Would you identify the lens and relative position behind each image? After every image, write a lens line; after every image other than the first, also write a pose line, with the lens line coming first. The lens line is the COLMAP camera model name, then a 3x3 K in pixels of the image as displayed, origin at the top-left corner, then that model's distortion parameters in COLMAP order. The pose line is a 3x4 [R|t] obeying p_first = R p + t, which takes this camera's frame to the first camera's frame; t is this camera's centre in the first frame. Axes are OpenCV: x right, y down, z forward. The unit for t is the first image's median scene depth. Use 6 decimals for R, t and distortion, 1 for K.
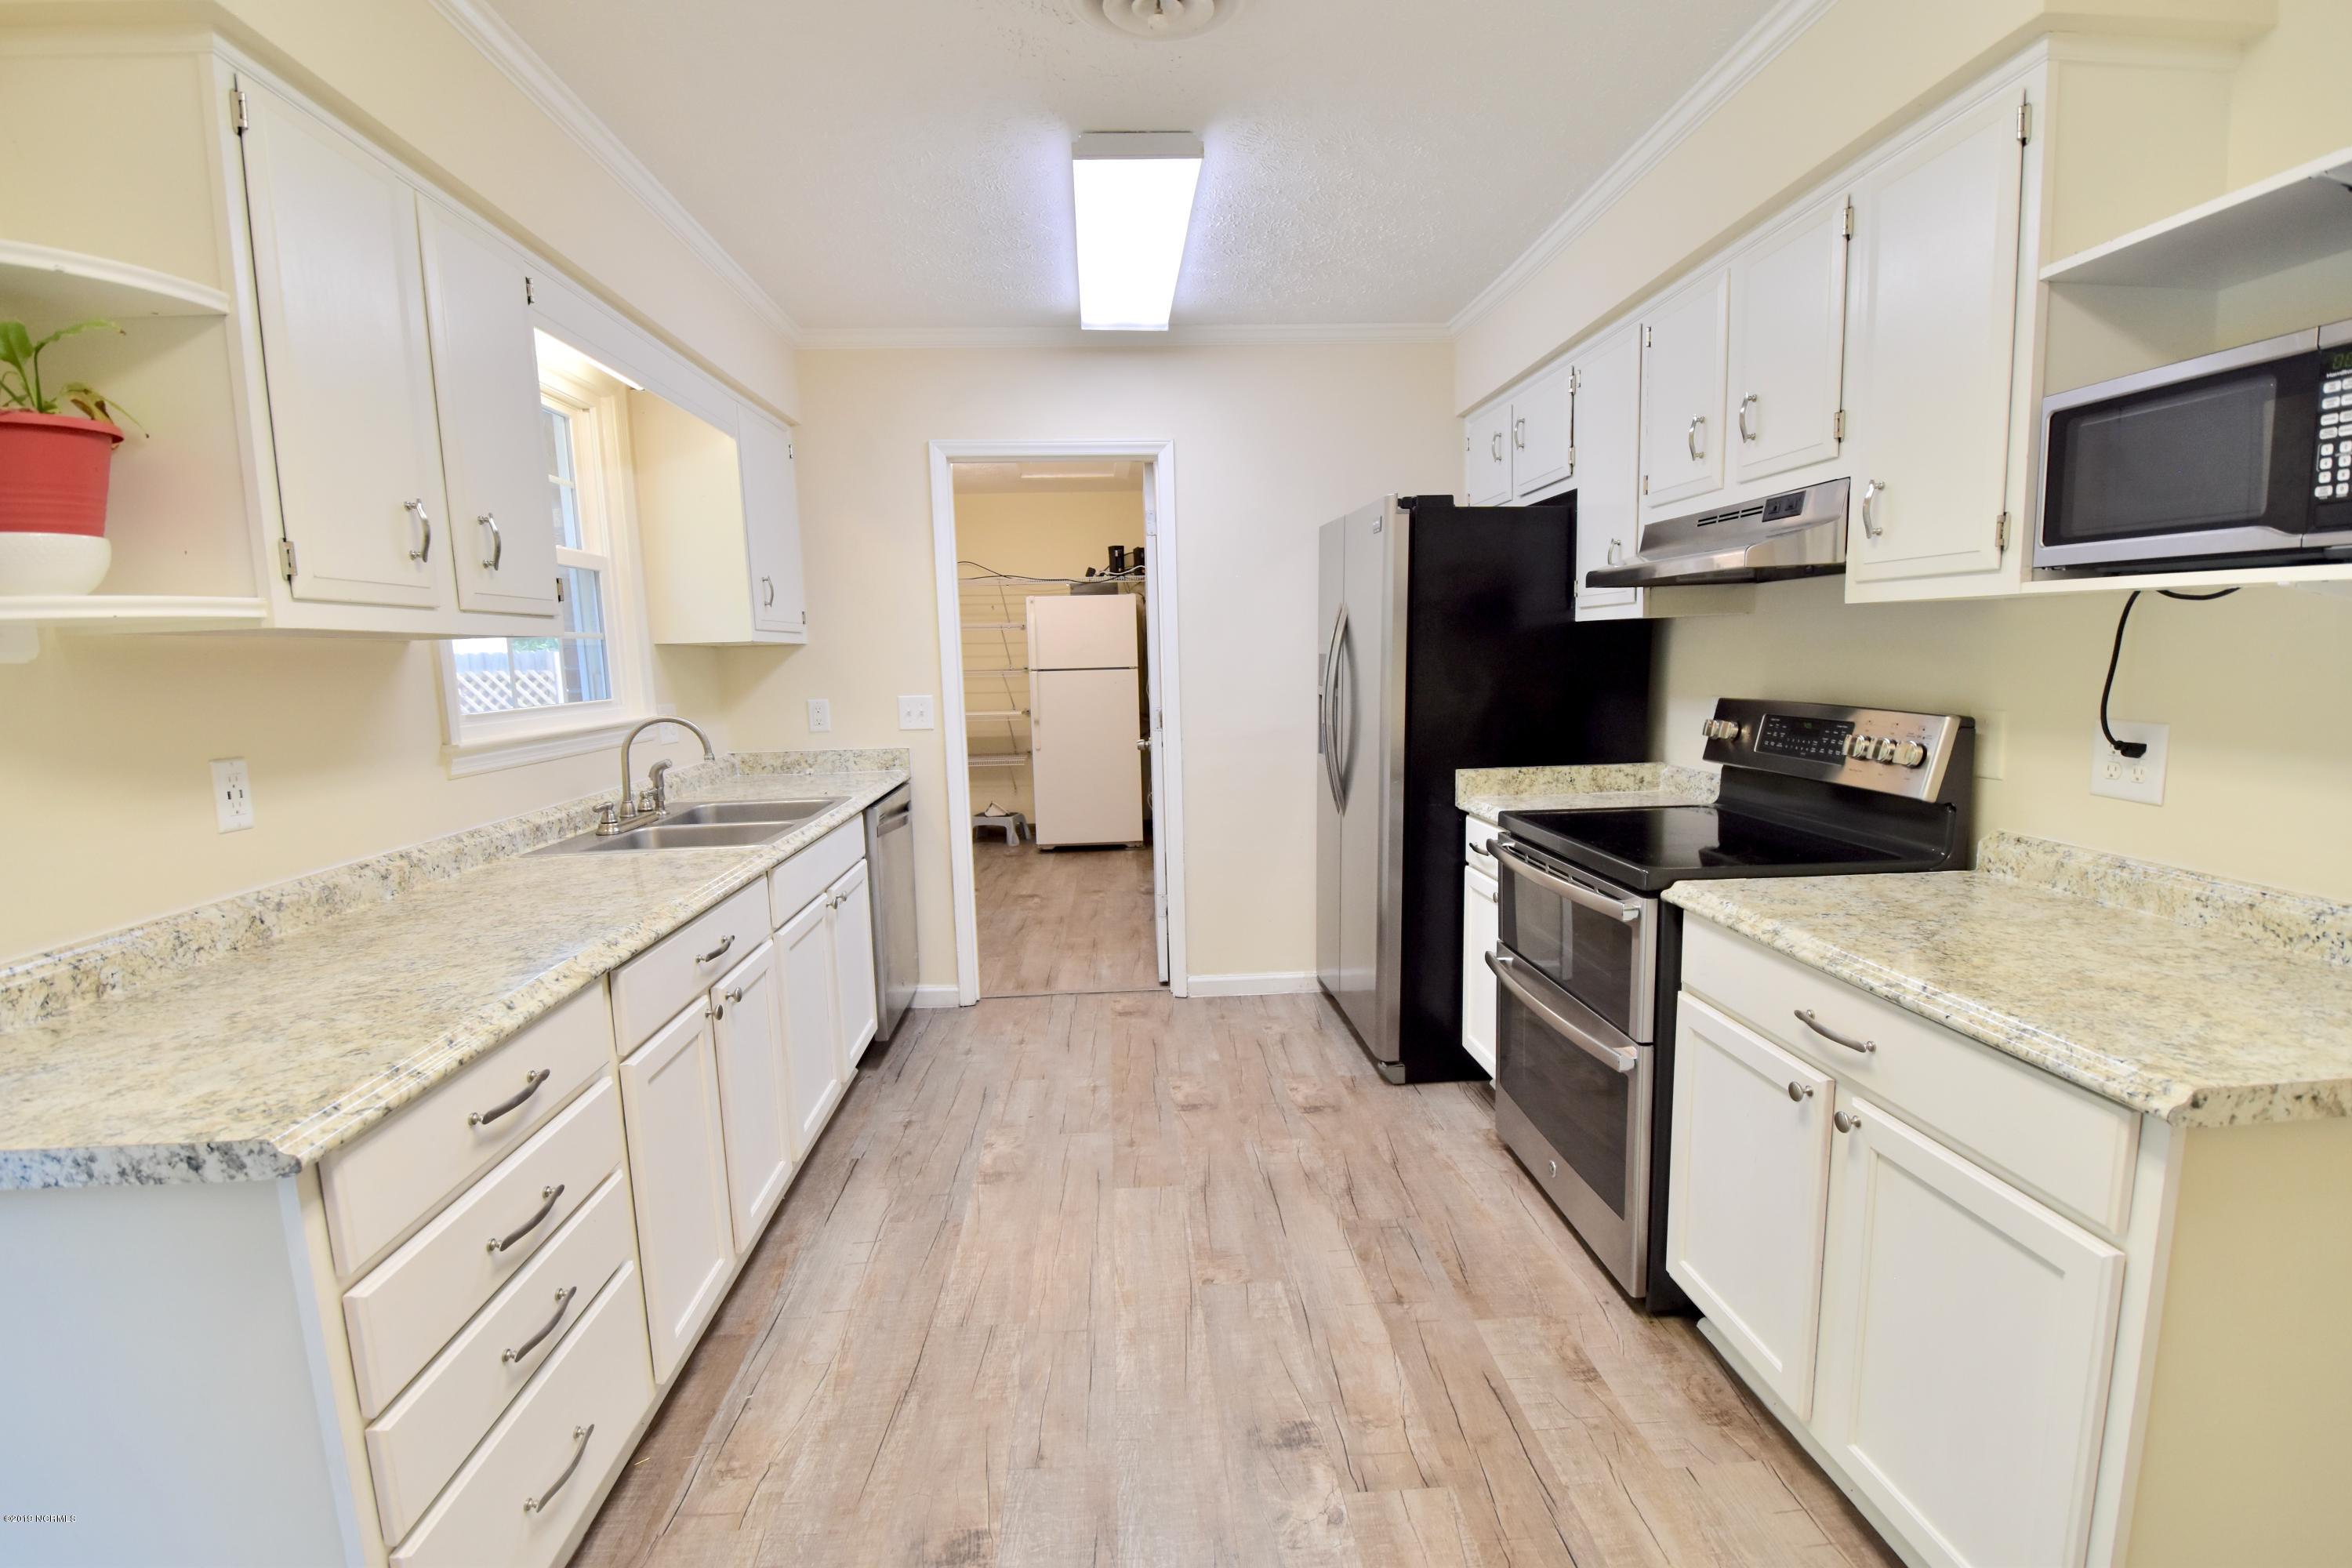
lens RADIAL K [[1042.4, 0, 1180.8], [0, 1042.4, 796.8], [0, 0, 1]] dist [0.017081, -0.027098]
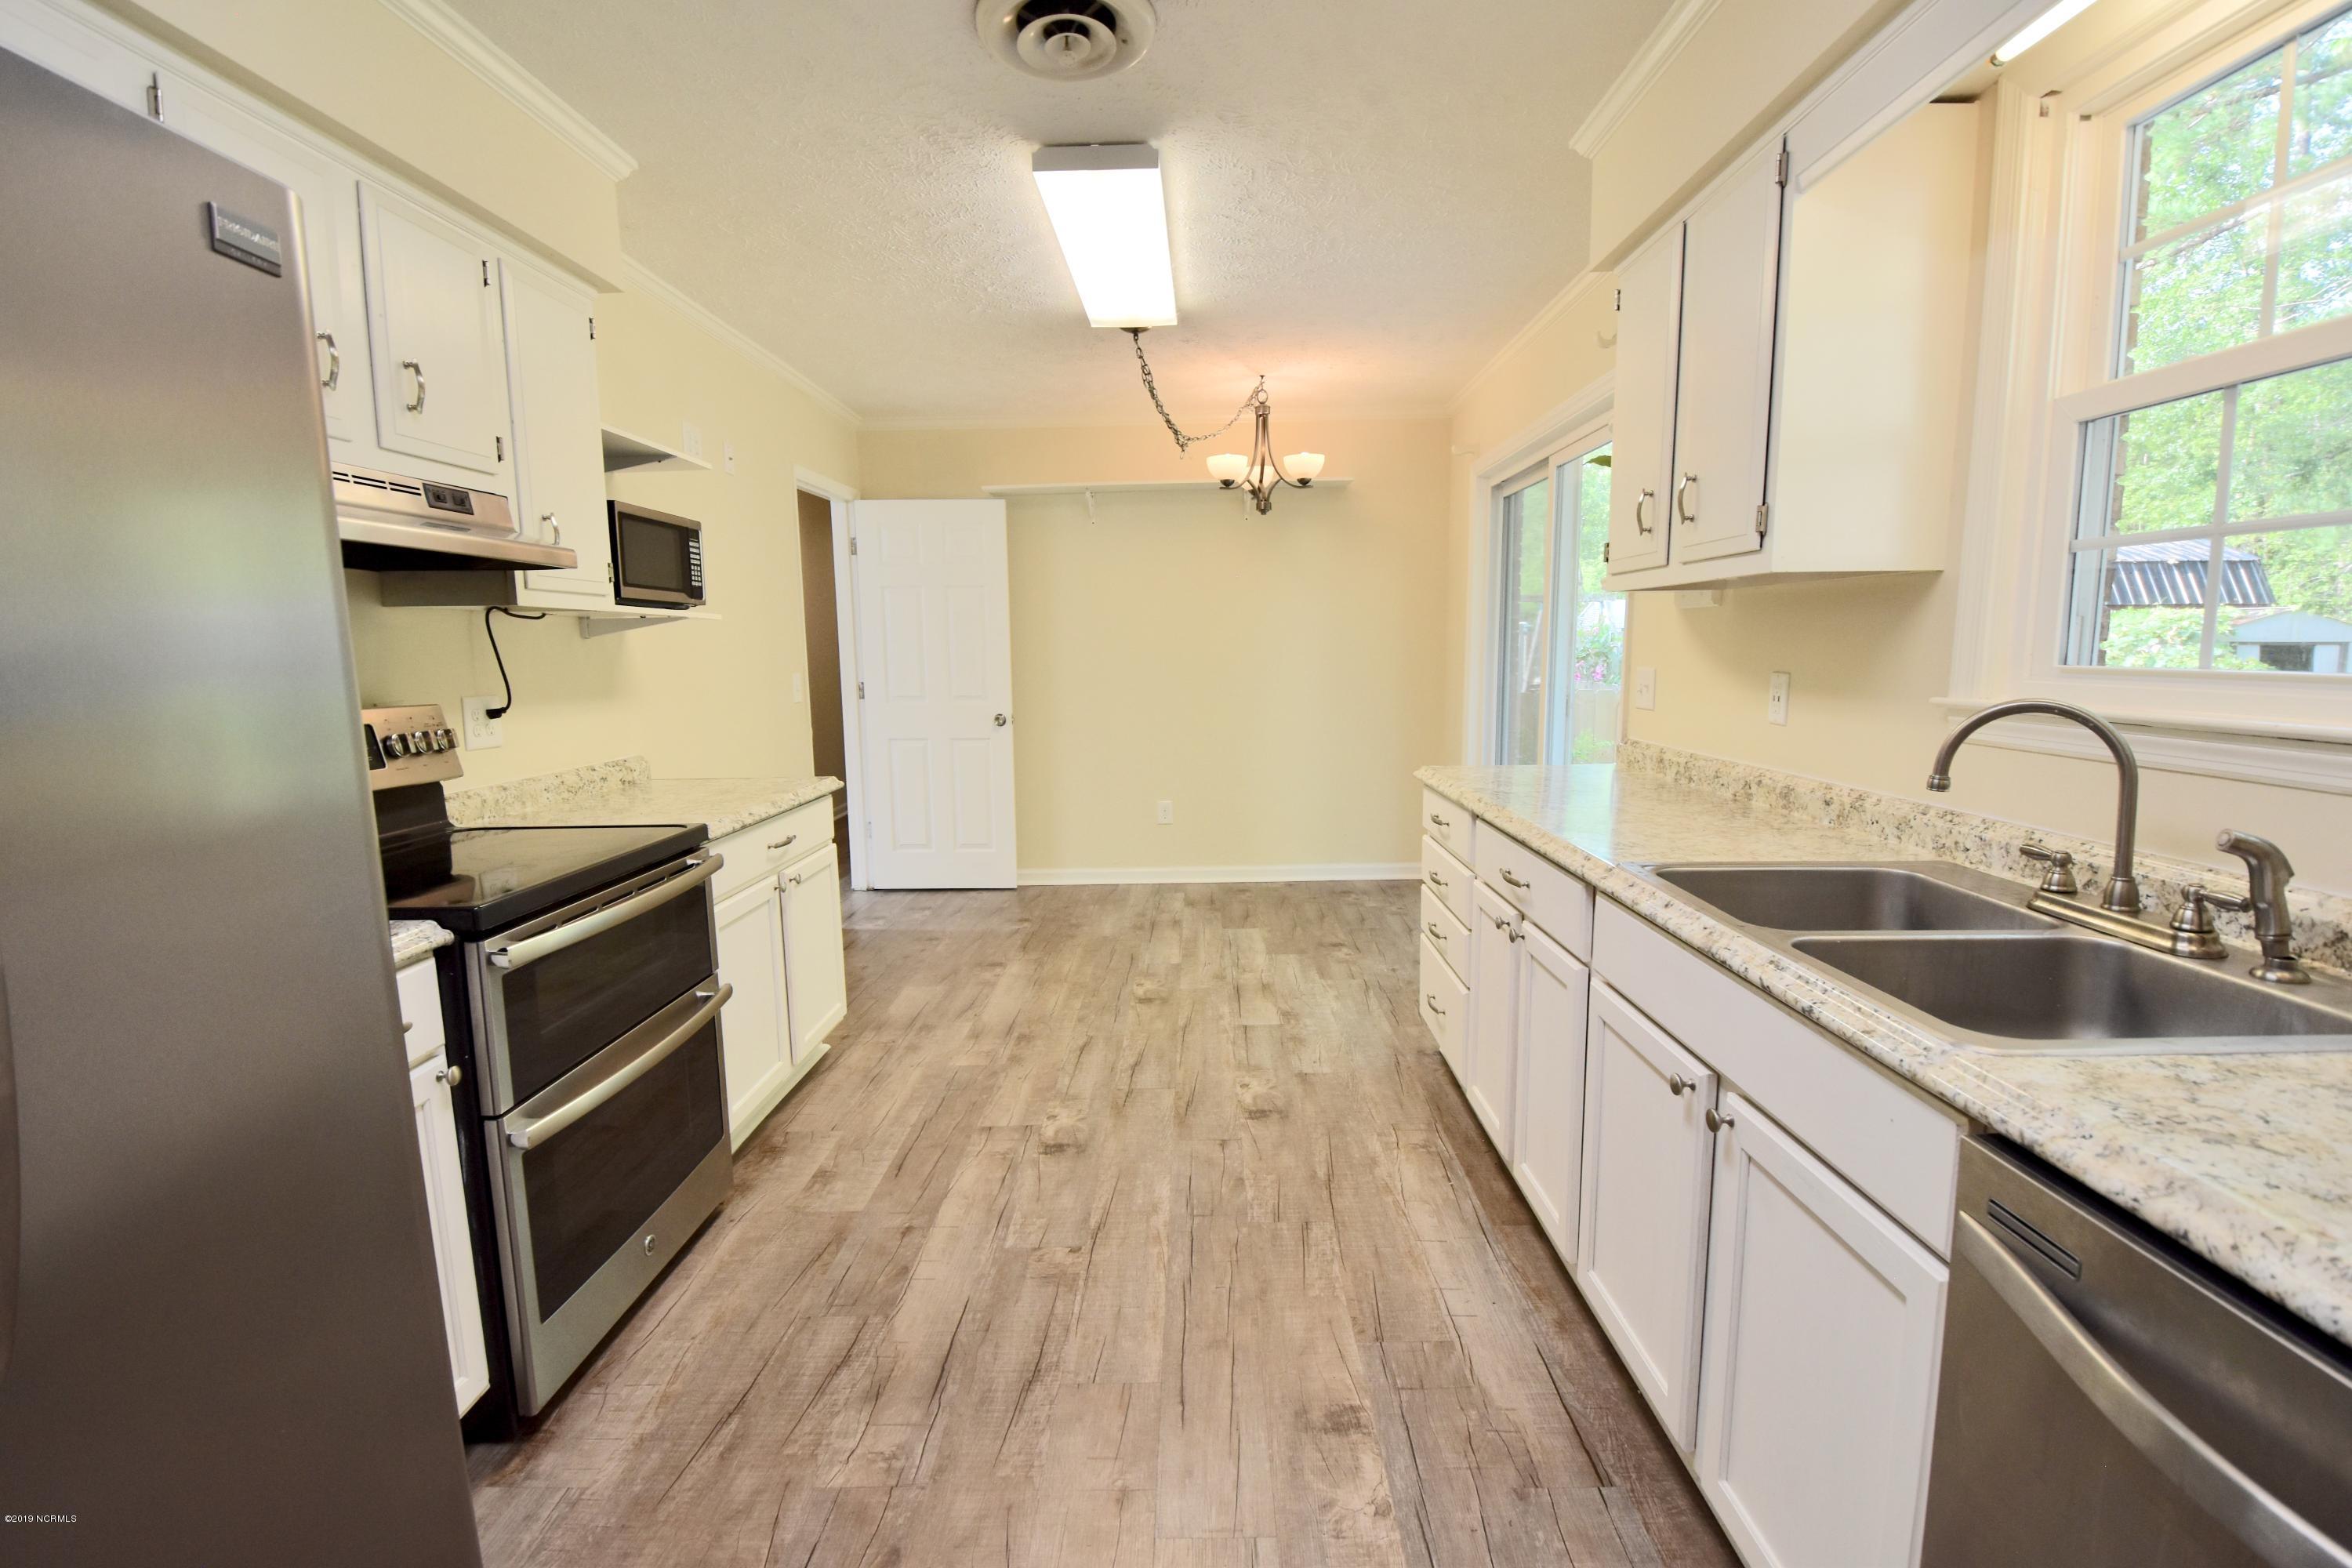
lens RADIAL K [[1042.4, 0, 1180.8], [0, 1042.4, 796.8], [0, 0, 1]] dist [0.017081, -0.027098]
pose [[-0.995596, 0.027077, 0.089756, -0.178602], [0.050984, 0.959809, 0.275984, -0.229647], [-0.078676, 0.279344, -0.956962, 1.842897]]
